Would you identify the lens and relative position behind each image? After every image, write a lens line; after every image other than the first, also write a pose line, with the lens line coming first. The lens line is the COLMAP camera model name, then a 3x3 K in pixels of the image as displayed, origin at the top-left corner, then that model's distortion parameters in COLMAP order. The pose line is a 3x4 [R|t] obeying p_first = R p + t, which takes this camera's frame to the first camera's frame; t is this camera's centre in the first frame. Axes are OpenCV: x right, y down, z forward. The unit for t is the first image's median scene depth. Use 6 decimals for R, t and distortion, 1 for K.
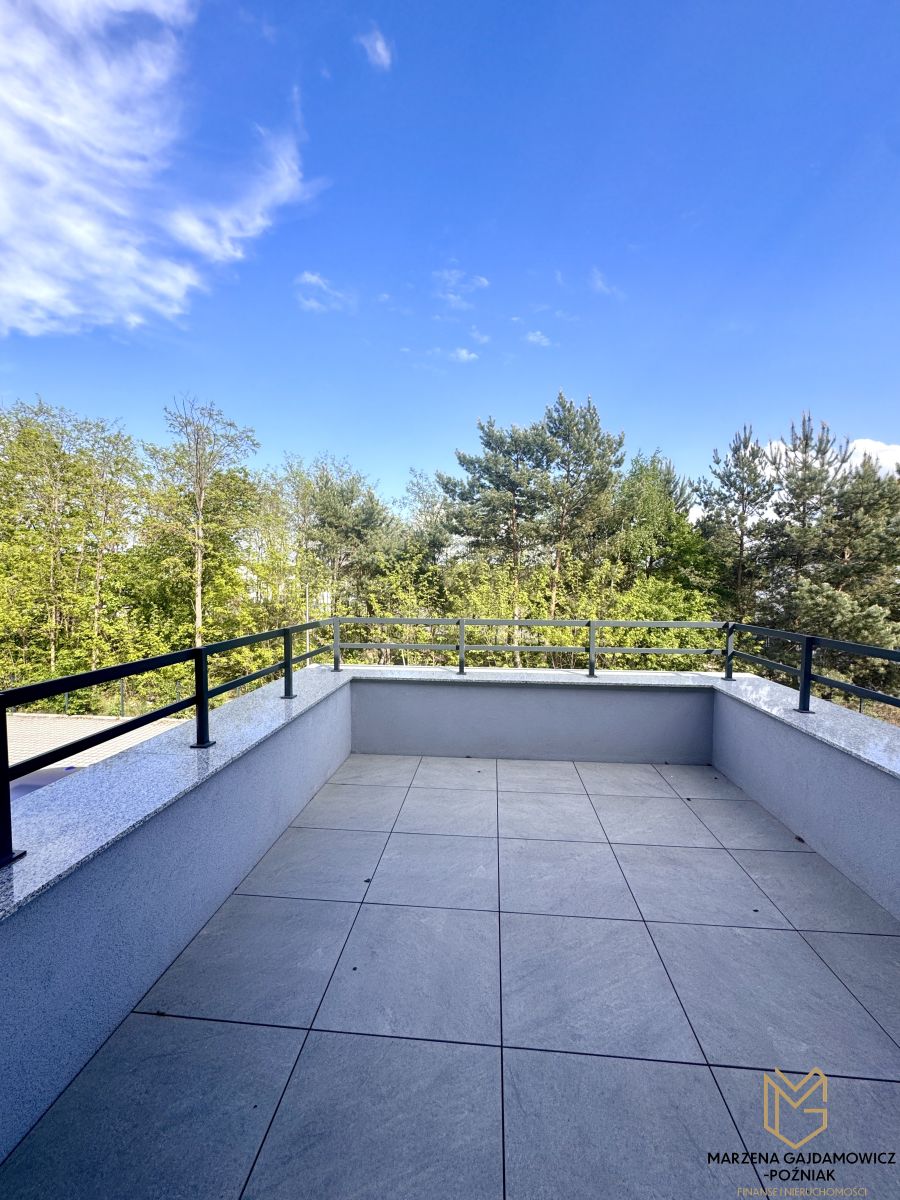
lens RADIAL K [[478.2, 0, 450.0], [0, 478.2, 600.0], [0, 0, 1]] dist [-0.004369, 0.000982]
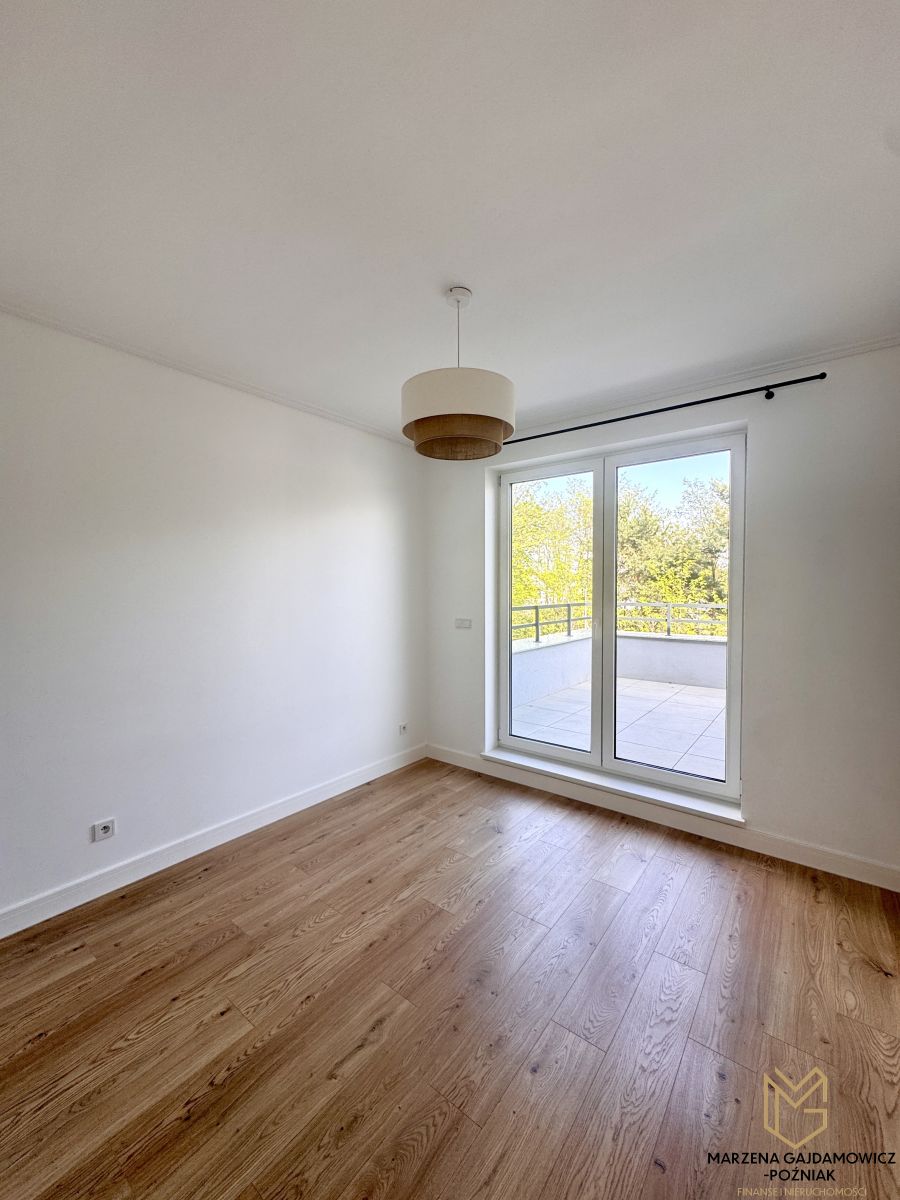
lens RADIAL K [[478.2, 0, 450.0], [0, 478.2, 600.0], [0, 0, 1]] dist [-0.004369, 0.000982]
pose [[0.839413, 0.009325, -0.543414, 0.062976], [-0.017863, 0.999786, -0.010436, 0.012696], [0.543200, 0.018467, 0.839400, -0.181636]]
